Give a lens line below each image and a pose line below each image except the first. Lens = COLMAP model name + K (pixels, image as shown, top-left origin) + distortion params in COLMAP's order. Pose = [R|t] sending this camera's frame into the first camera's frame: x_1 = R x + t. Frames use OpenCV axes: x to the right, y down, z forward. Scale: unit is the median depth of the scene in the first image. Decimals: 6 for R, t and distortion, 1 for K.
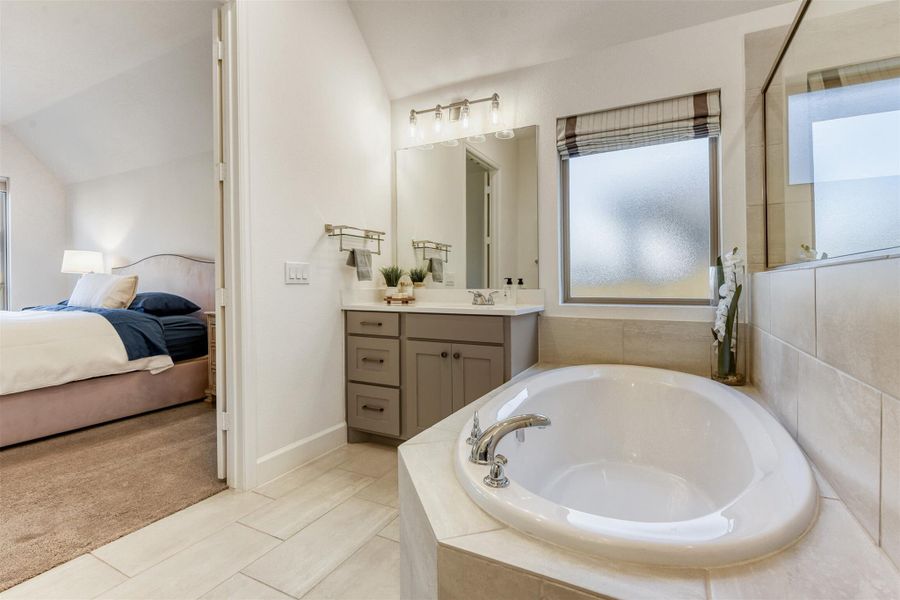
lens RADIAL K [[411.4, 0, 448.2], [0, 411.4, 299.4], [0, 0, 1]] dist [-0.001769, -0.000349]
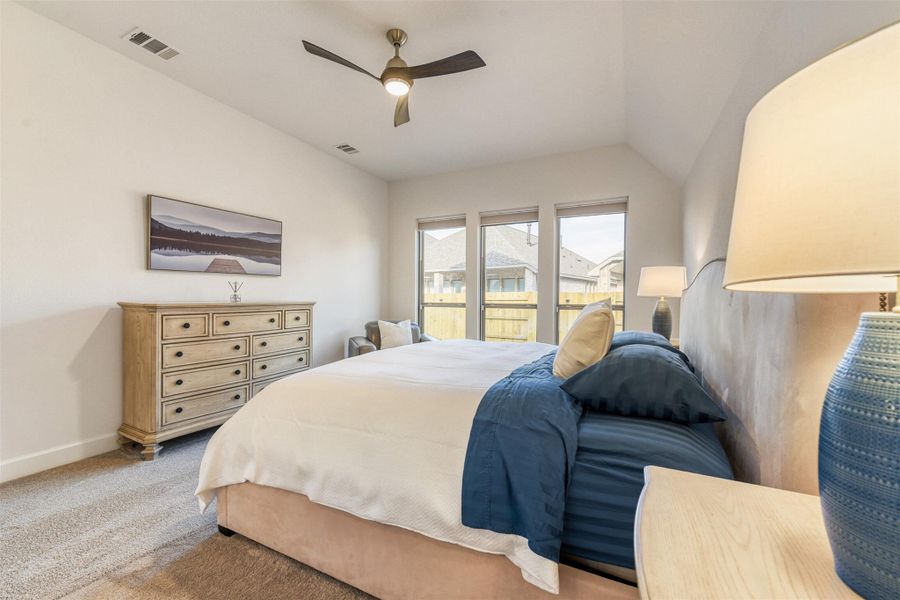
lens RADIAL K [[355.8, 0, 466.7], [0, 355.8, 300.4], [0, 0, 1]] dist [0.011424, -0.000147]
pose [[0.038081, 0.015198, -0.999159, -0.392478], [-0.036635, 0.999233, 0.013803, -0.082506], [0.998603, 0.036079, 0.038608, 0.934356]]
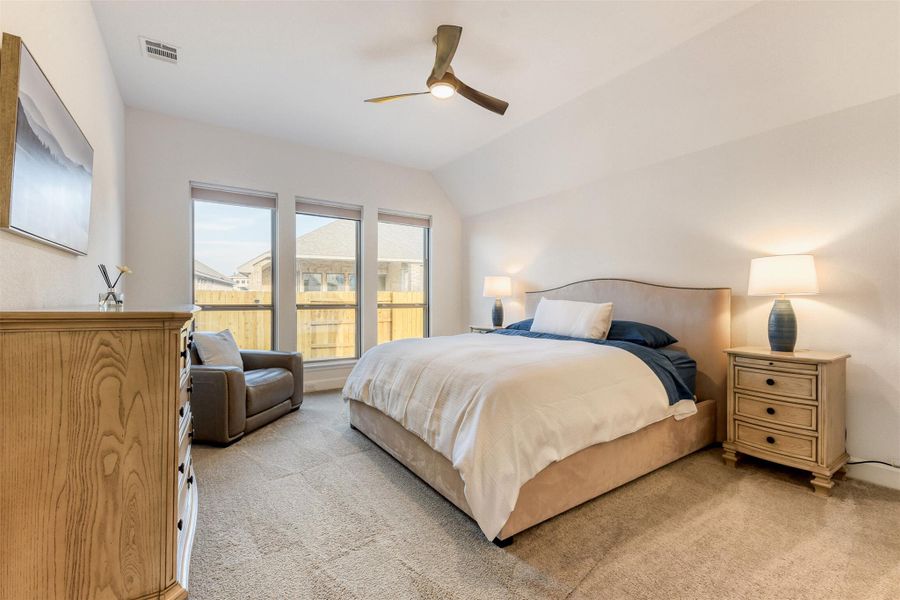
lens RADIAL K [[391.7, 0, 450.0], [0, 391.7, 300.0], [0, 0, 1]] dist [-0.001645, -0.000727]
pose [[0.887115, 0.006953, -0.461495, -0.770341], [-0.019040, 0.999587, -0.021538, -0.045950], [0.461155, 0.027894, 0.886881, 0.037987]]
